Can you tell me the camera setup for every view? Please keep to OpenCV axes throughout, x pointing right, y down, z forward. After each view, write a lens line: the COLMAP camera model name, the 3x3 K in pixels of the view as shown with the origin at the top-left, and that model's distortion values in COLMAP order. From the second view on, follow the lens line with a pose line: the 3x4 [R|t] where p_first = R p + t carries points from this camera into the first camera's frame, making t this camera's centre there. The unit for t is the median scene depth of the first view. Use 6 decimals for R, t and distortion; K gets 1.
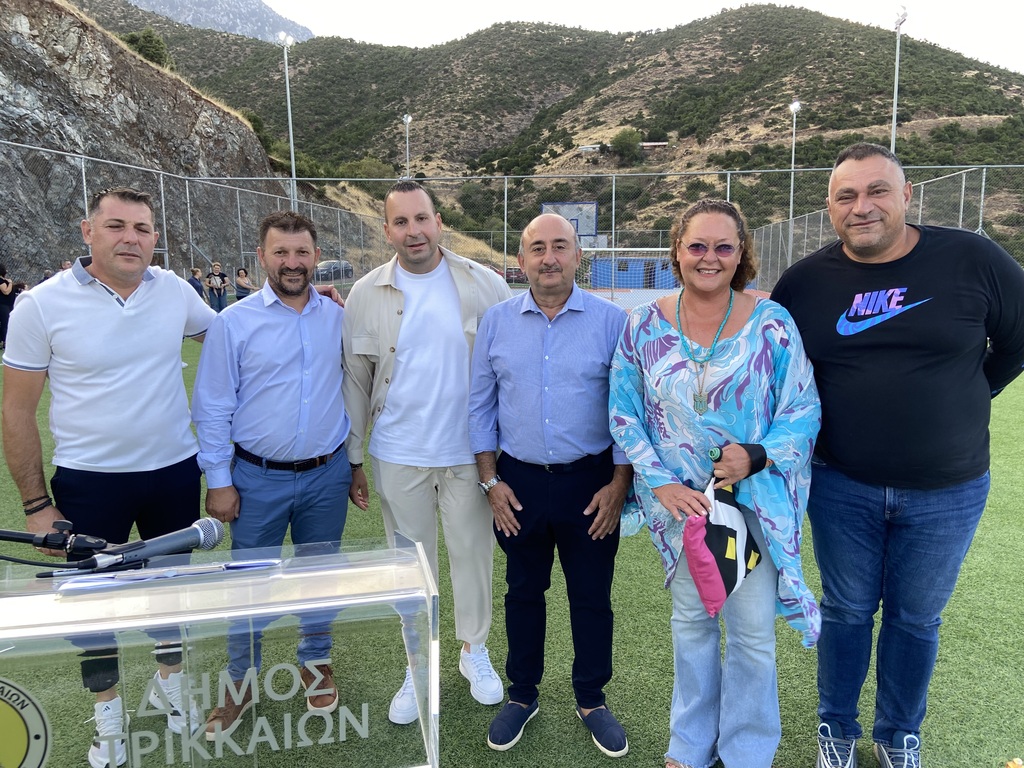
lens RADIAL K [[770.9, 0, 509.5], [0, 770.9, 378.9], [0, 0, 1]] dist [0.120962, -0.151406]
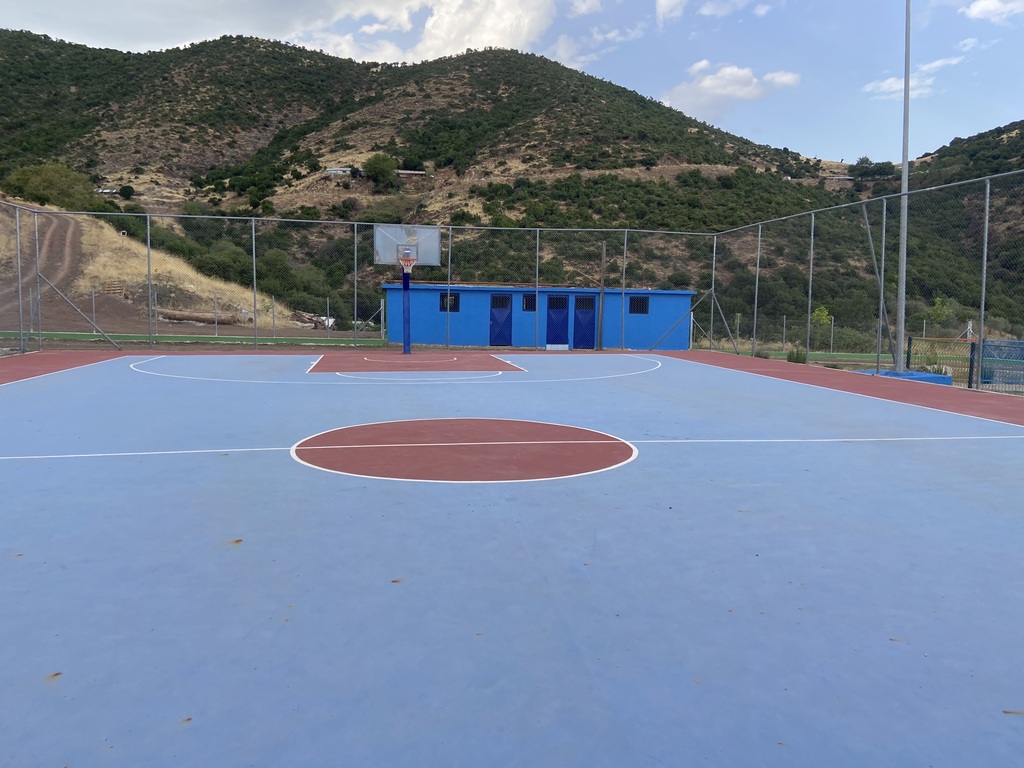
lens RADIAL K [[770.9, 0, 518.3], [0, 770.9, 368.5], [0, 0, 1]] dist [0.120962, -0.151406]
pose [[0.946711, -0.018823, 0.321534, 0.004804], [0.037733, 0.997898, -0.052681, -0.013734], [-0.319866, 0.062006, 0.945432, 0.095042]]
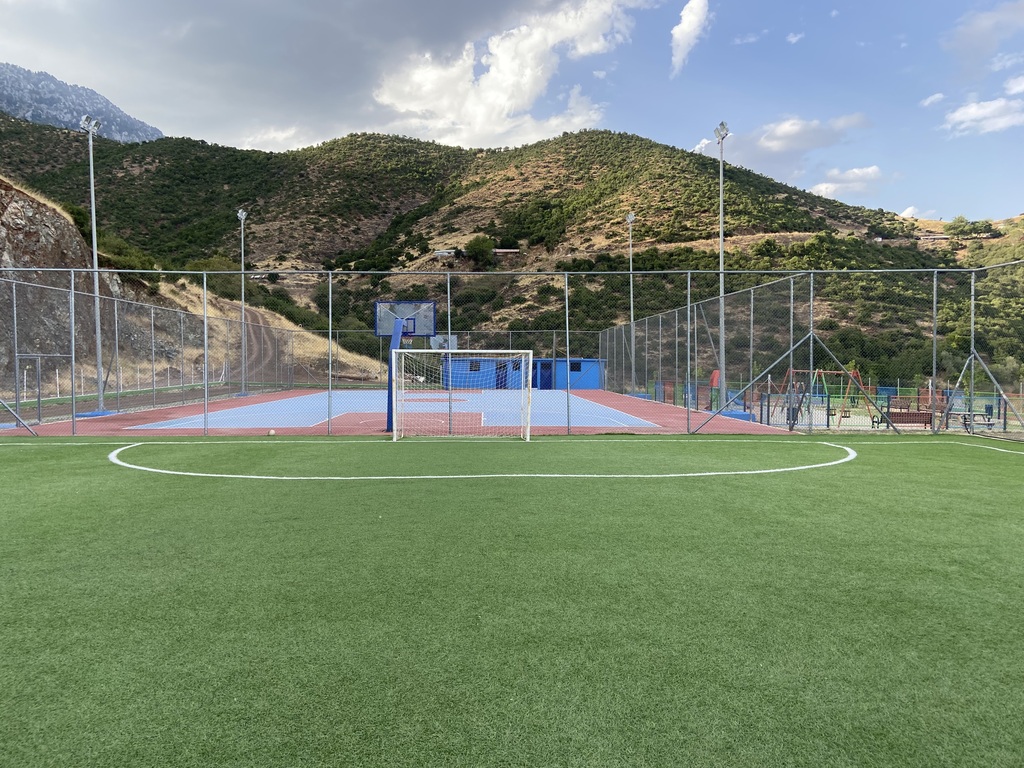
lens RADIAL K [[770.9, 0, 499.8], [0, 770.9, 382.0], [0, 0, 1]] dist [0.120962, -0.151406]
pose [[0.986051, -0.006224, 0.166325, 0.002639], [0.026531, 0.992401, -0.120155, -0.001218], [-0.164313, 0.122892, 0.978723, 0.006258]]
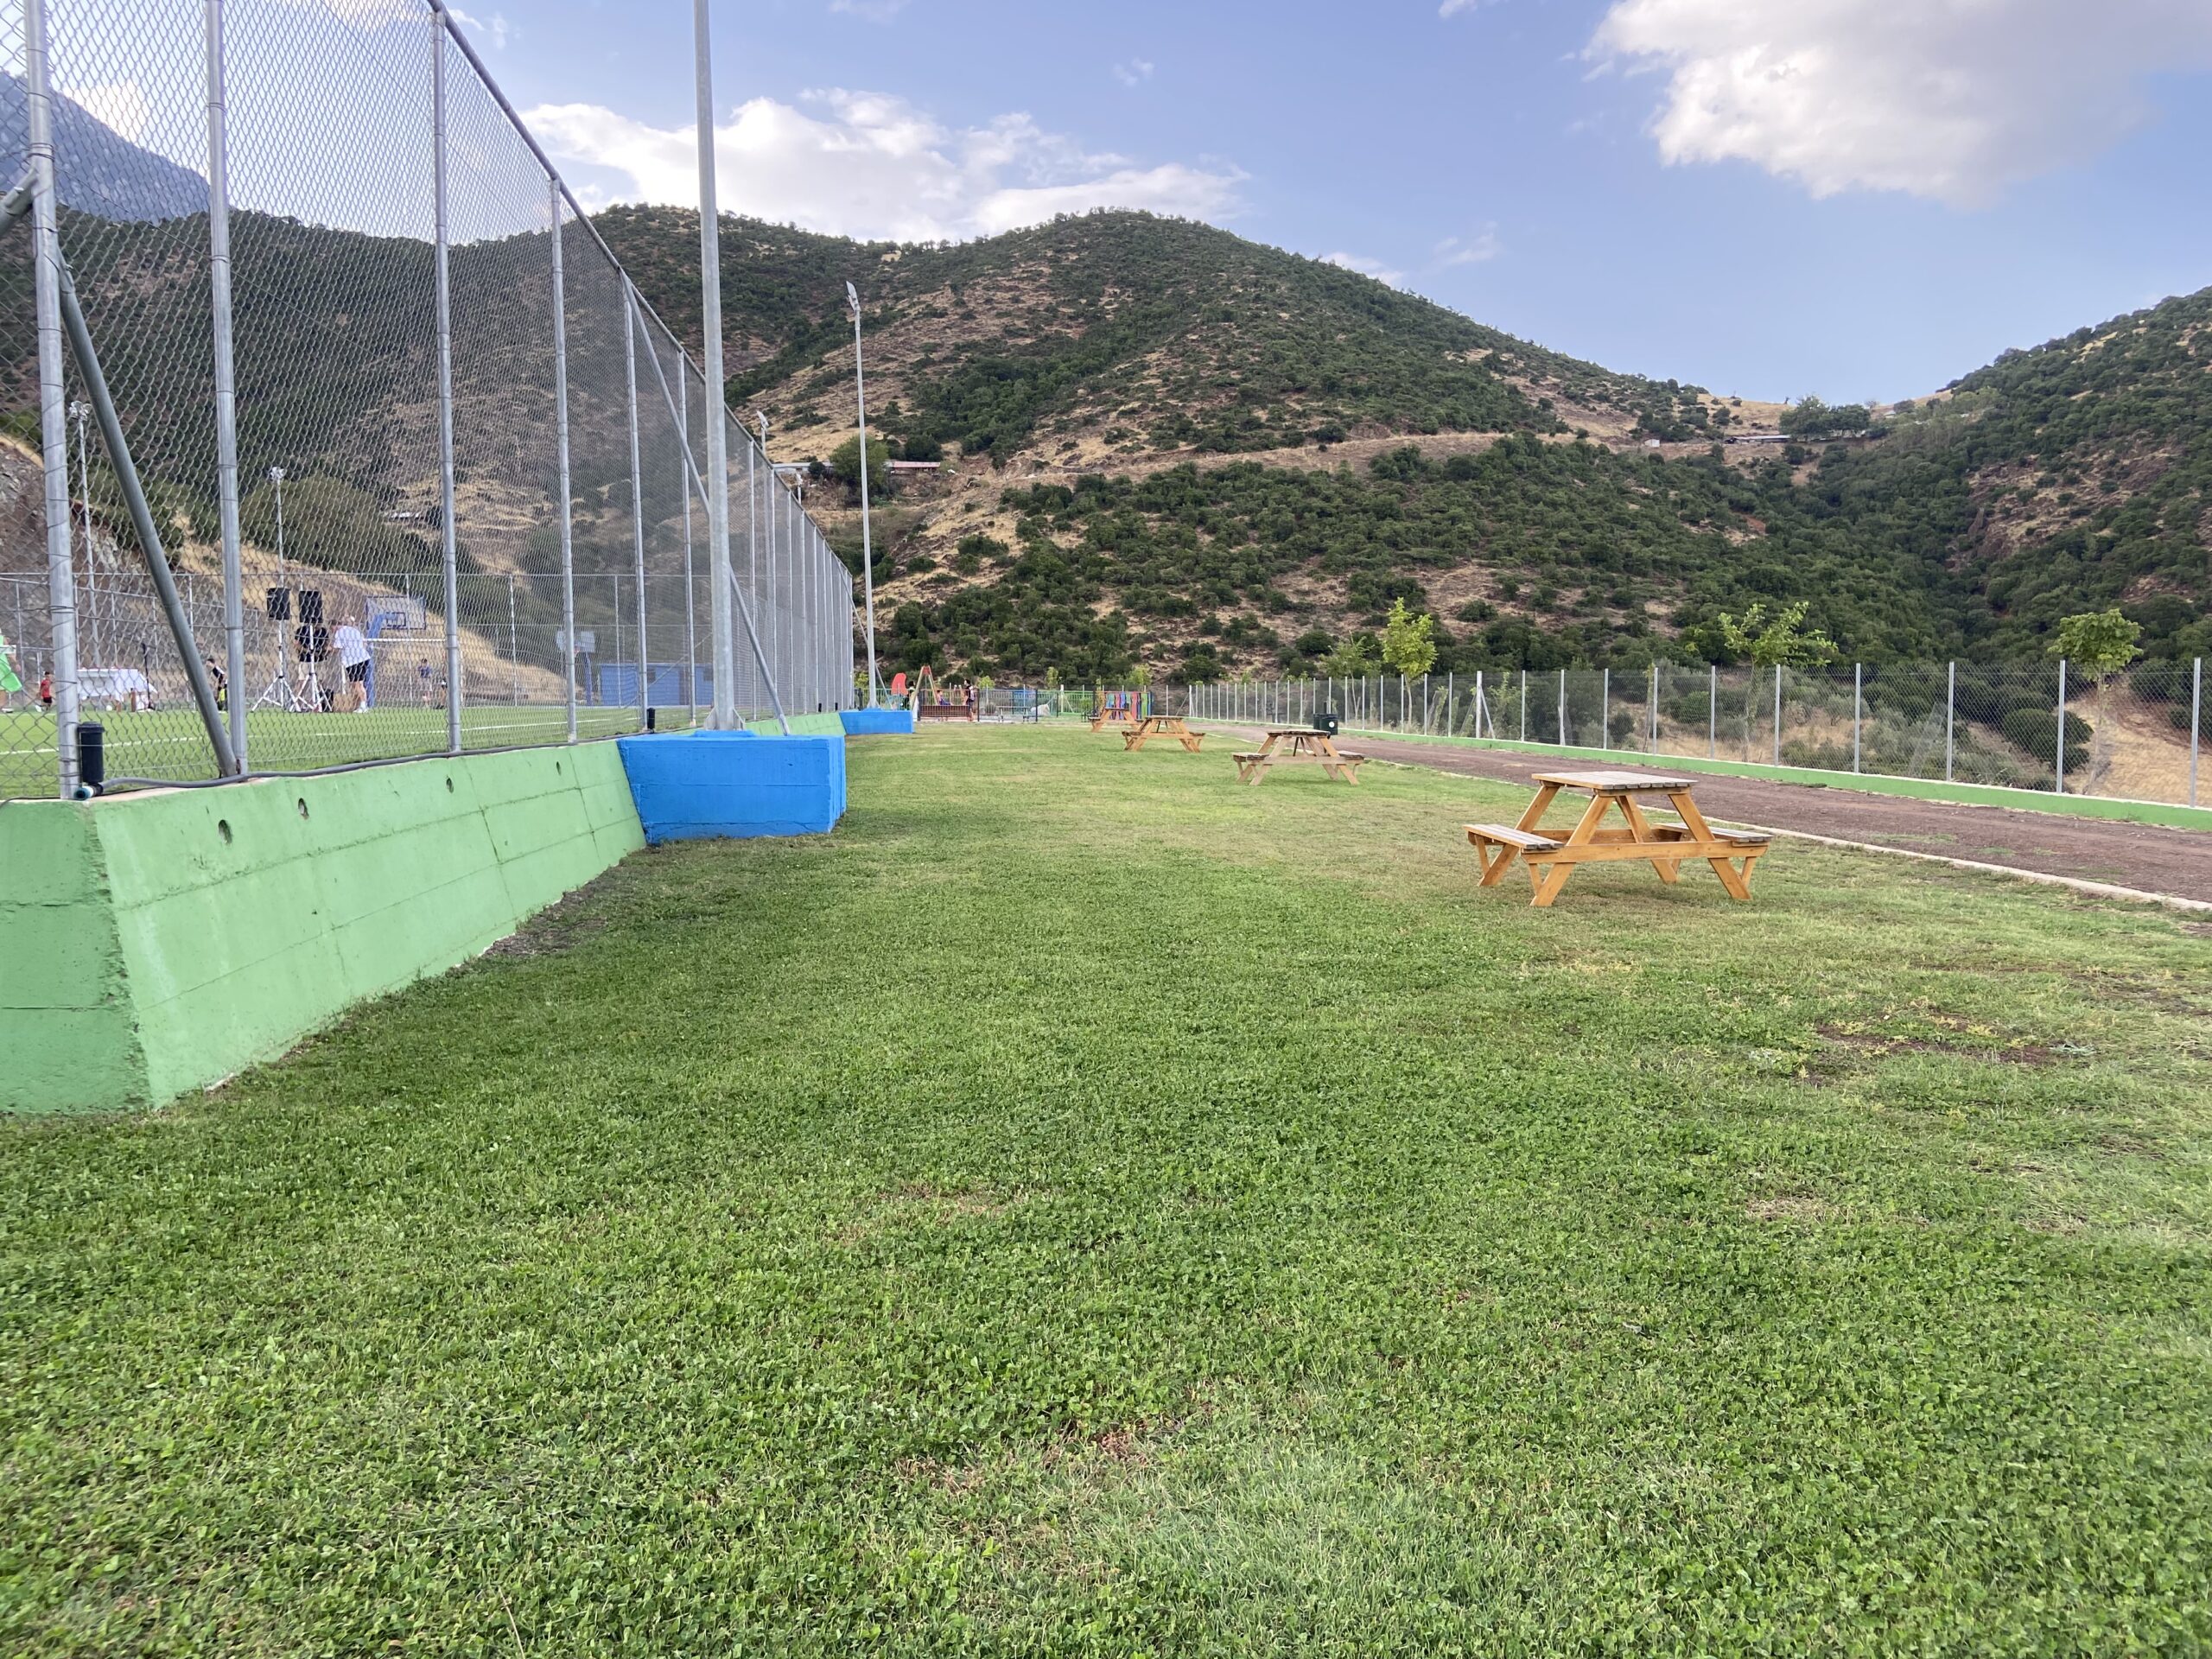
lens RADIAL K [[1665.3, 0, 1100.7], [0, 1665.3, 794.1], [0, 0, 1]] dist [0.120962, -0.151406]
pose [[0.971611, -0.024026, 0.235363, 0.033922], [0.044579, 0.995602, -0.082400, 0.019238], [-0.232348, 0.090553, 0.968408, -0.102431]]
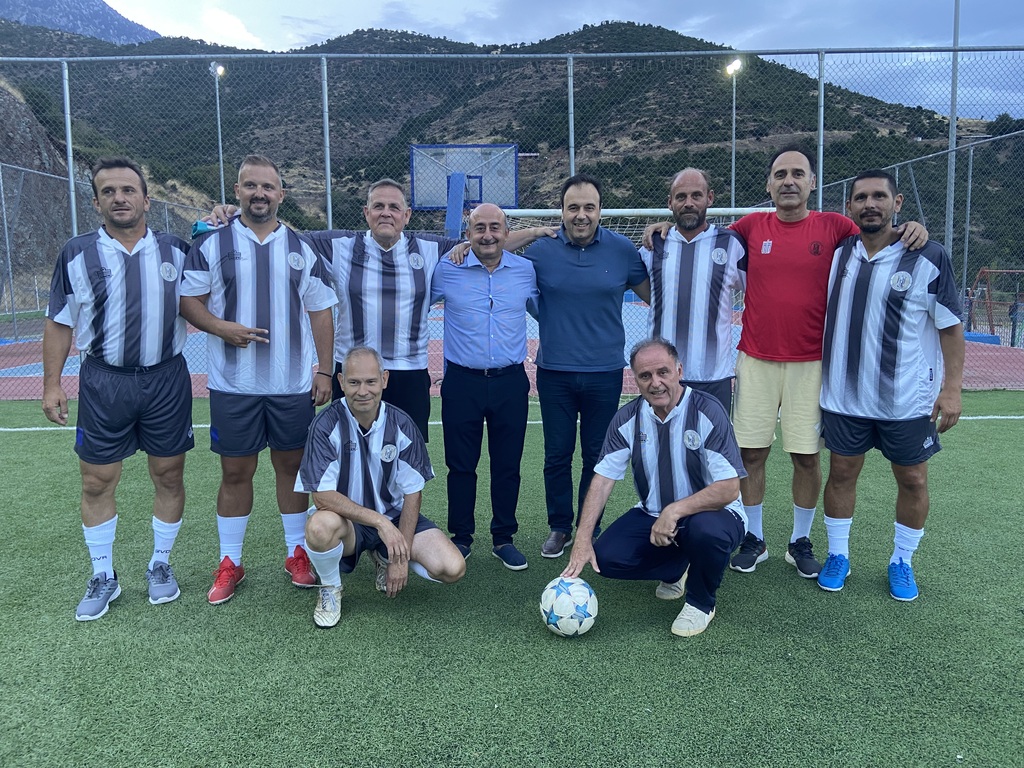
lens RADIAL K [[770.9, 0, 509.8], [0, 770.9, 378.3], [0, 0, 1]] dist [0.120962, -0.151406]
pose [[0.986953, -0.031186, 0.157958, 0.001643], [0.033906, 0.999319, -0.014559, -0.004660], [-0.157397, 0.019725, 0.987338, 0.036840]]
